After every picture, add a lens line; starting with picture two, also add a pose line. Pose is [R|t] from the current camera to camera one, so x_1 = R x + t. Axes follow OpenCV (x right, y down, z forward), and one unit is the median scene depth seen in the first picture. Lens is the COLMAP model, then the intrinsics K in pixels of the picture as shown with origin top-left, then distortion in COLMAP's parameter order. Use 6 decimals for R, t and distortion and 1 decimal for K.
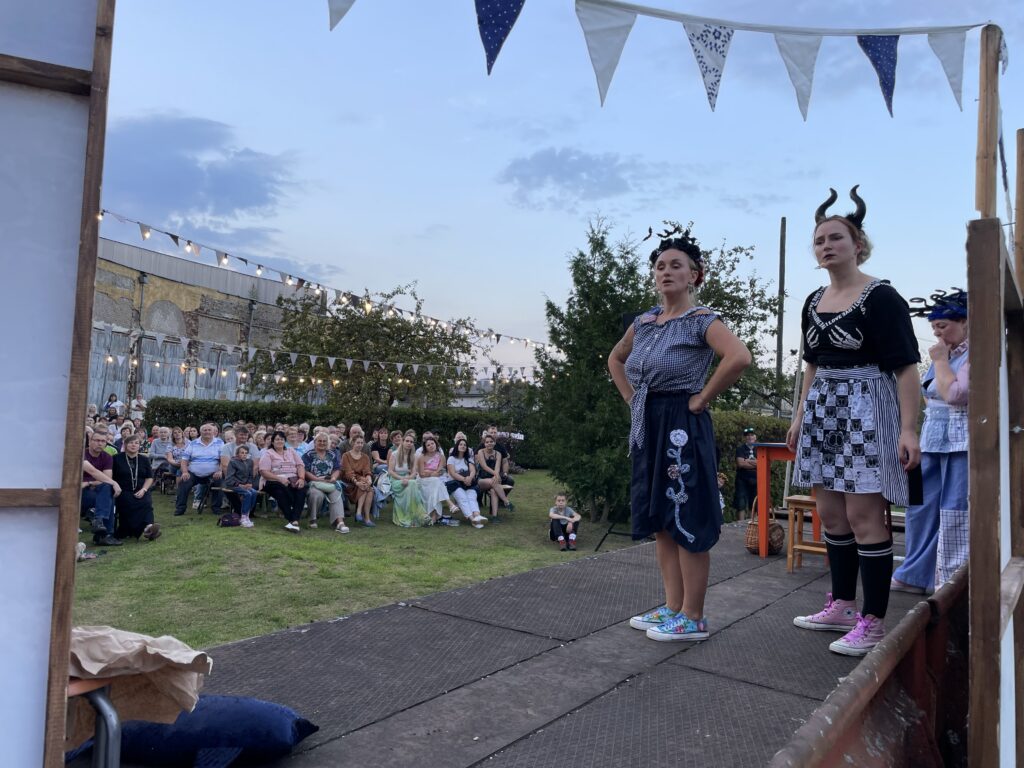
lens RADIAL K [[777.7, 0, 510.0], [0, 777.7, 372.8], [0, 0, 1]] dist [0.090329, -0.124184]
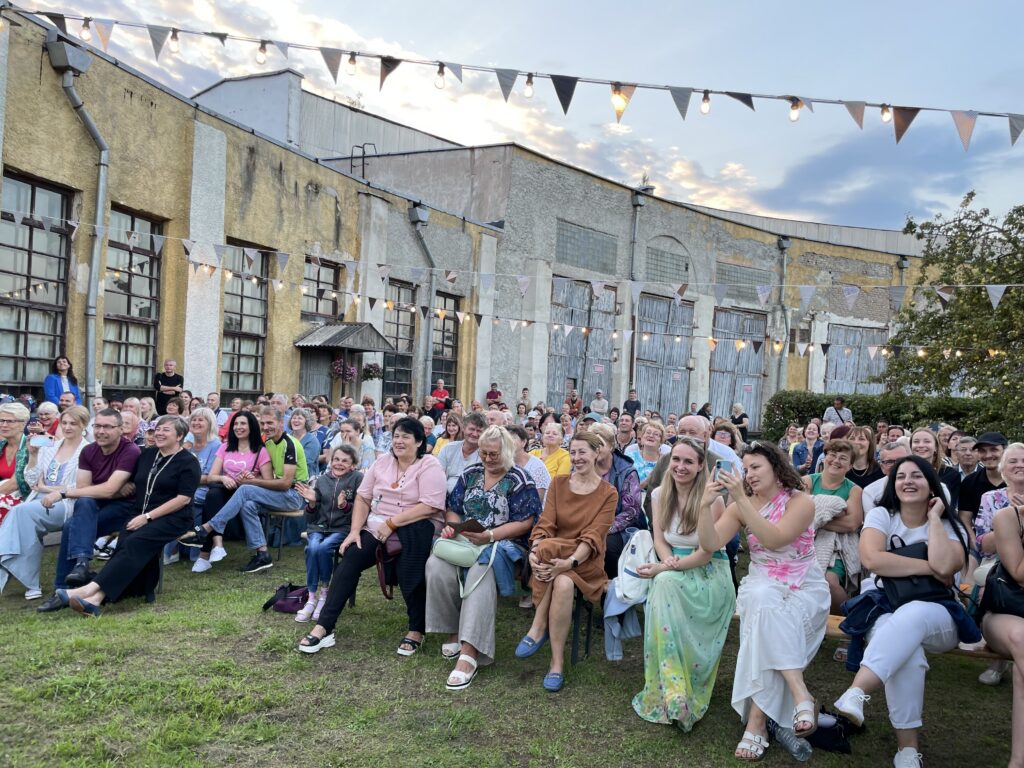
lens RADIAL K [[777.7, 0, 506.9], [0, 777.7, 402.3], [0, 0, 1]] dist [0.090329, -0.124184]
pose [[0.533890, -0.010116, -0.845493, 0.116226], [0.028317, 0.999581, 0.005921, 0.059679], [0.845079, -0.027103, 0.533953, 0.739720]]
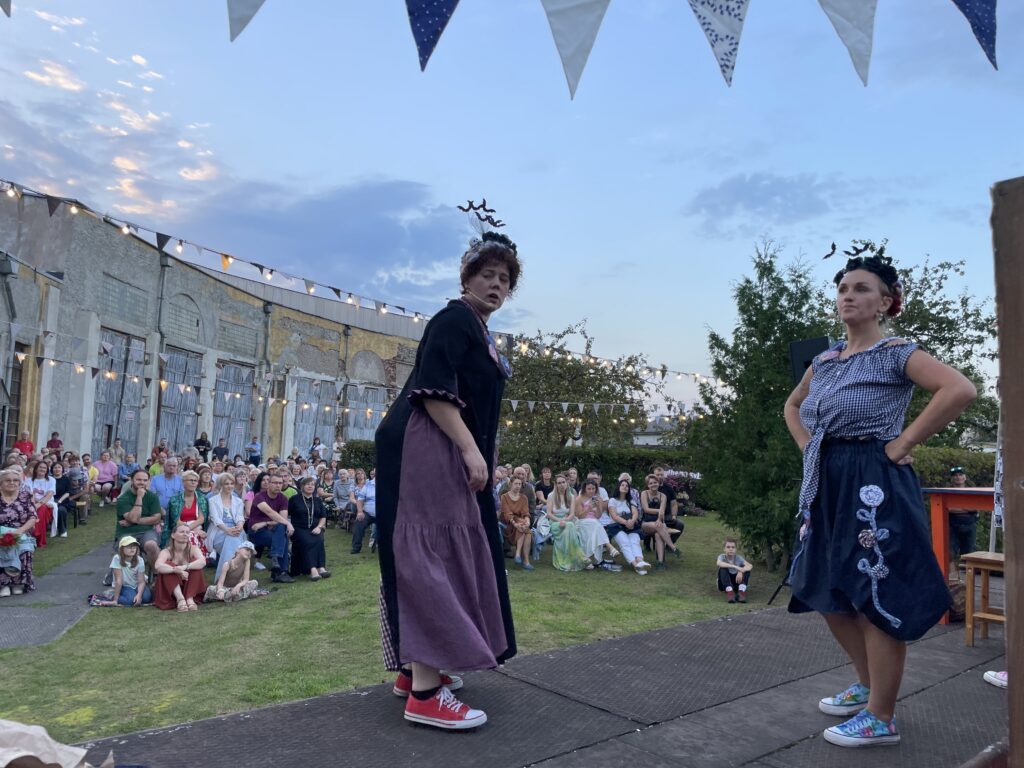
lens RADIAL K [[777.7, 0, 513.1], [0, 777.7, 385.9], [0, 0, 1]] dist [0.090329, -0.124184]
pose [[0.971376, -0.031979, -0.235385, 0.038662], [0.024399, 0.999088, -0.035044, -0.000836], [0.236291, 0.028297, 0.971270, 0.030106]]
